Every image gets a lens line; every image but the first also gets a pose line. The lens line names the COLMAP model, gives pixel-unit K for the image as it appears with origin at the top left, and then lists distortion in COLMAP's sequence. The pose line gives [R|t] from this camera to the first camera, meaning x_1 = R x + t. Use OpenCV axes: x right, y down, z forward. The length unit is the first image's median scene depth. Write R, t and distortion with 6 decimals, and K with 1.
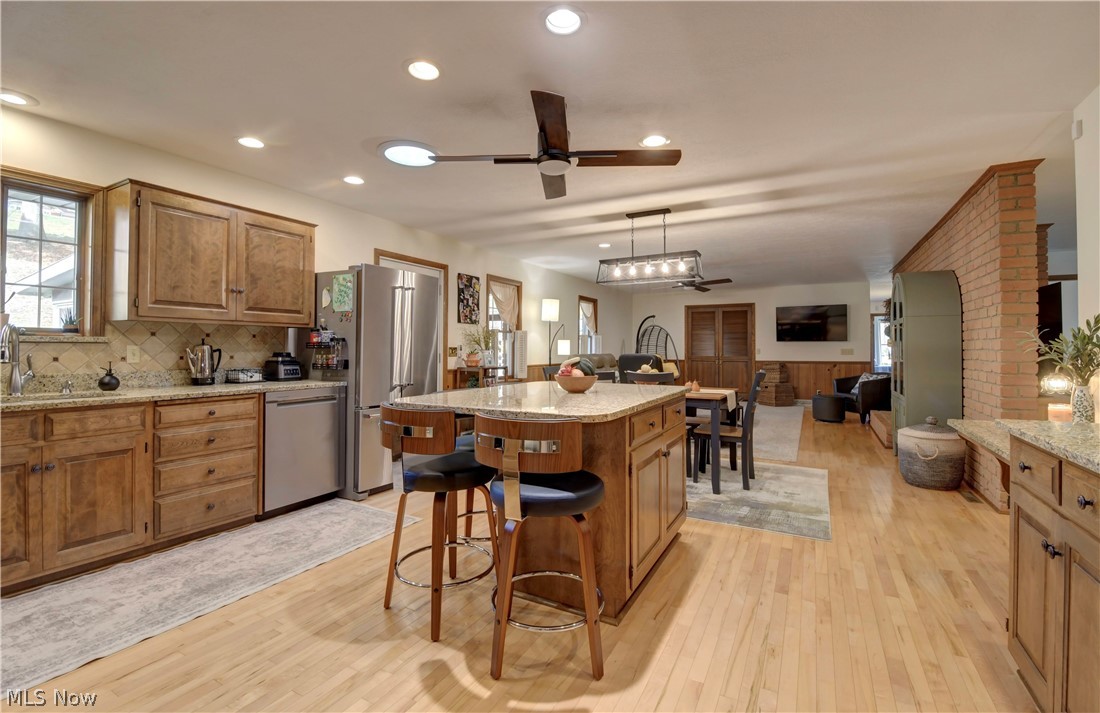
lens RADIAL K [[489.0, 0, 545.0], [0, 489.0, 344.5], [0, 0, 1]] dist [-0.002625, -0.000203]
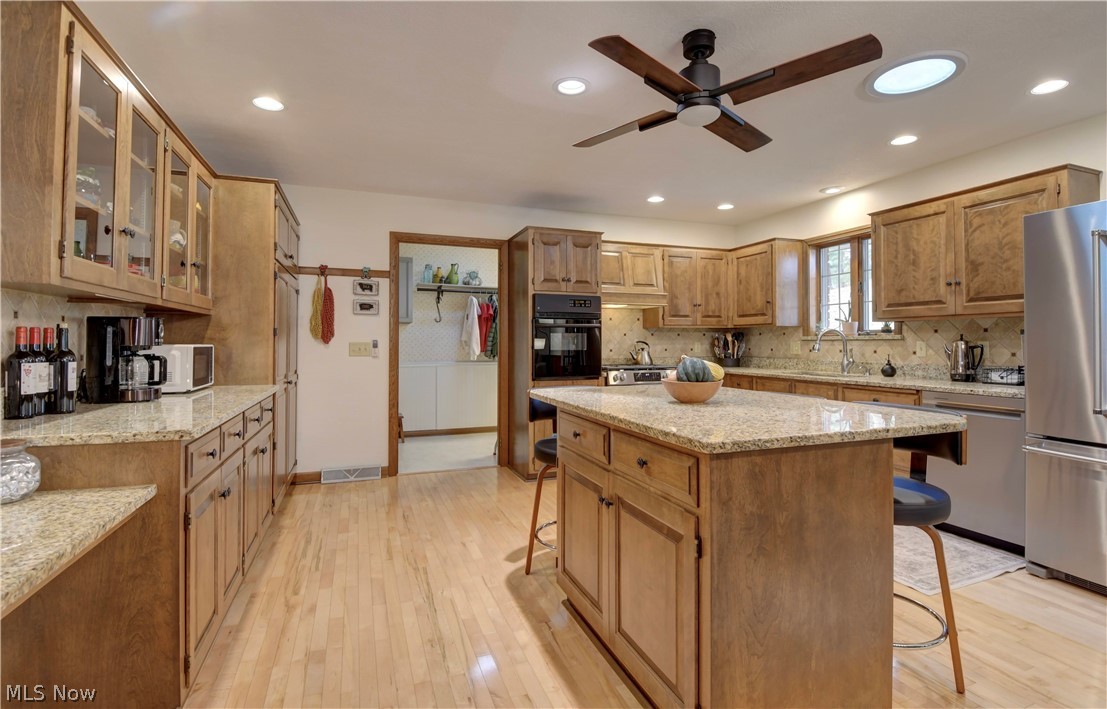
lens RADIAL K [[517.9, 0, 555.6], [0, 517.9, 333.1], [0, 0, 1]] dist [0.005087, 0.000068]
pose [[-0.637572, -0.015379, -0.770237, 0.643648], [0.004859, 0.999701, -0.023983, 0.006927], [0.770376, -0.019034, -0.637306, 1.063372]]
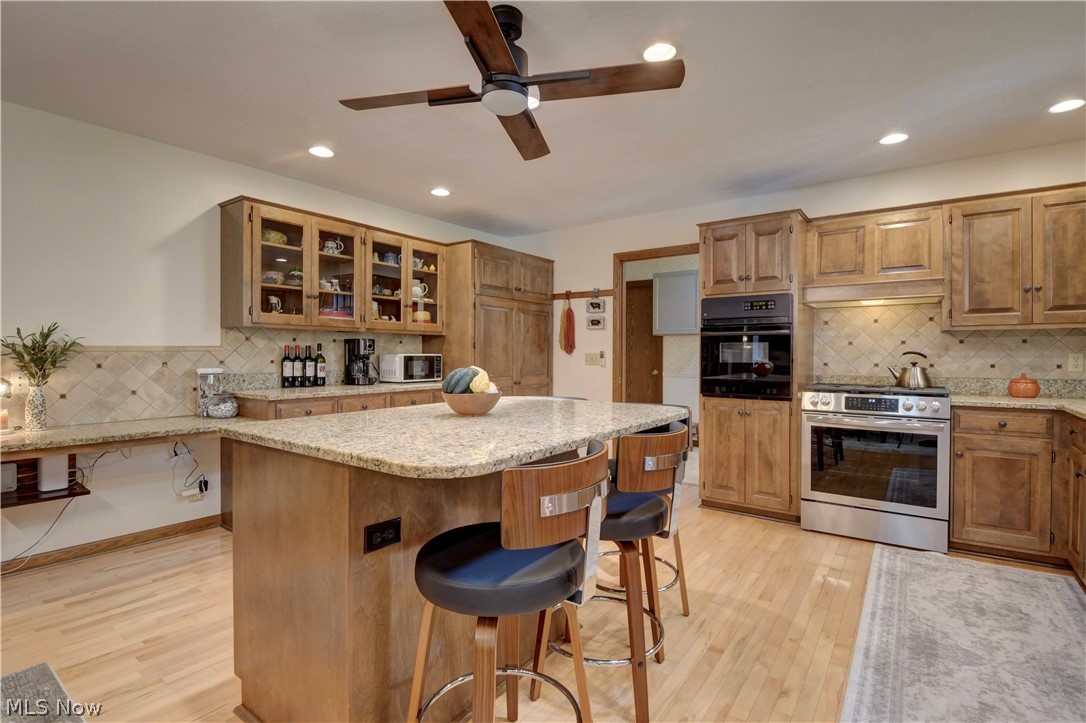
lens RADIAL K [[508.6, 0, 545.4], [0, 508.6, 358.0], [0, 0, 1]] dist [-0.017557, -0.002022]
pose [[-0.993370, -0.004174, 0.114885, -0.103230], [-0.004128, 0.999991, 0.000636, 0.009860], [-0.114886, 0.000158, -0.993379, 1.365012]]
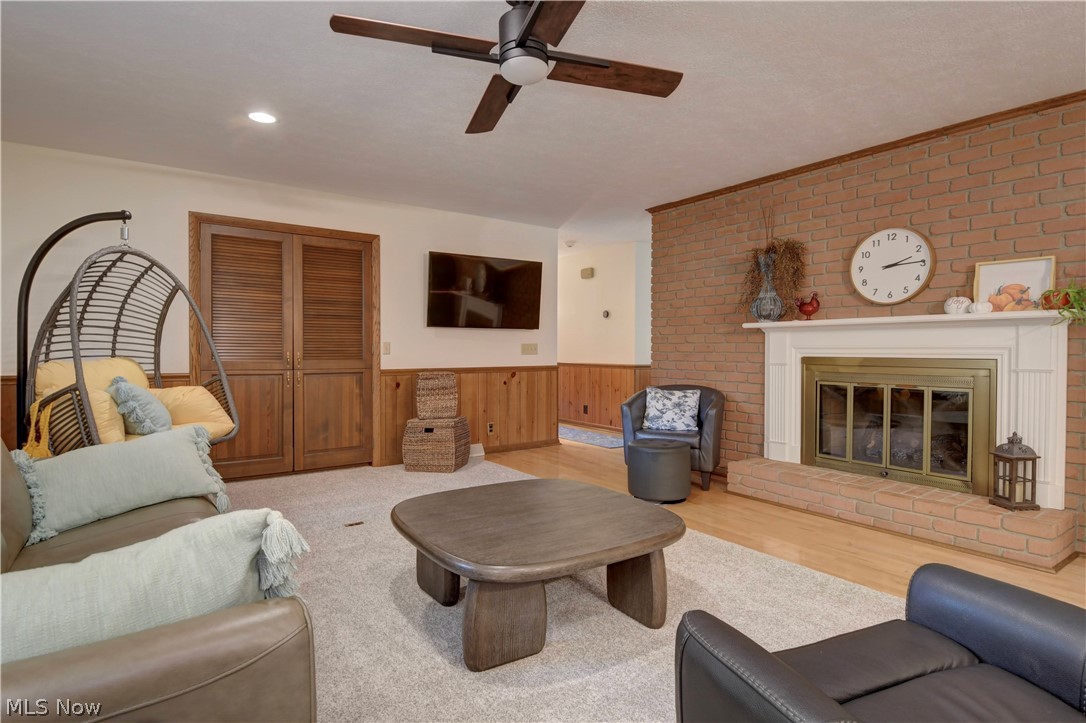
lens RADIAL K [[568.2, 0, 541.4], [0, 568.2, 360.7], [0, 0, 1]] dist [-0.001897, -0.000539]
pose [[0.426925, -0.018256, 0.904103, 0.122724], [-0.005941, 0.999718, 0.022992, 0.040582], [-0.904268, -0.015188, 0.426696, 2.093376]]
